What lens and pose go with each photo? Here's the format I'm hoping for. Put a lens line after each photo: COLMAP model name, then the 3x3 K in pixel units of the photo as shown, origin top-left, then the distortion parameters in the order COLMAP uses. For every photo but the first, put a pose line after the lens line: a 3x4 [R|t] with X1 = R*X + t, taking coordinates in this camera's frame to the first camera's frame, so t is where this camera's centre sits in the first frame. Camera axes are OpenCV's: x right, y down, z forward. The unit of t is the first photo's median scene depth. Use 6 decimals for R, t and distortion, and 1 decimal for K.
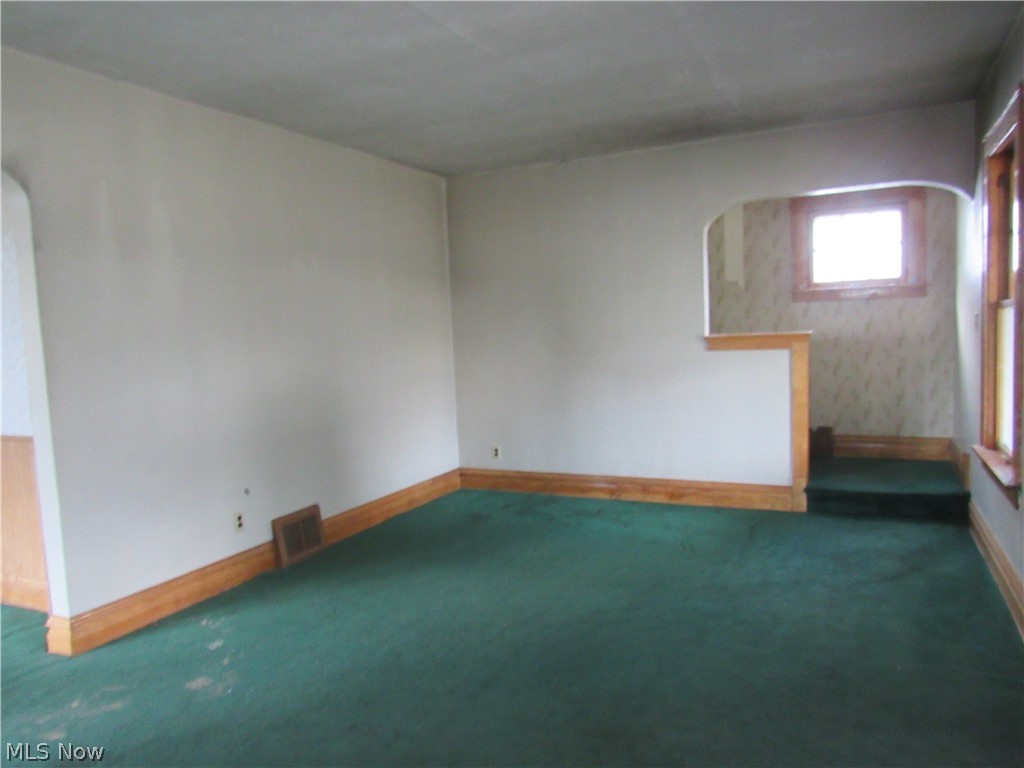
lens RADIAL K [[733.5, 0, 514.3], [0, 733.5, 376.4], [0, 0, 1]] dist [-0.011747, 0.002028]
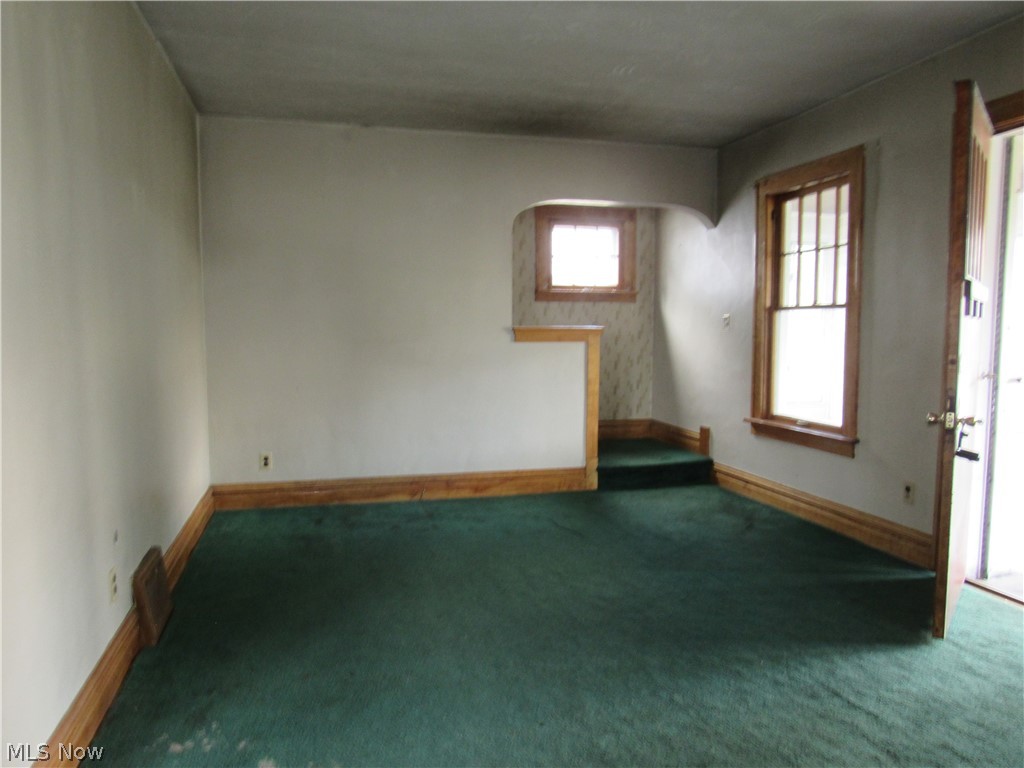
lens RADIAL K [[733.5, 0, 514.3], [0, 733.5, 376.4], [0, 0, 1]] dist [-0.011747, 0.002028]
pose [[0.761468, -0.004465, 0.648187, -0.373680], [0.010753, 0.999926, -0.005744, 0.017107], [-0.648113, 0.011344, 0.761460, 0.208133]]
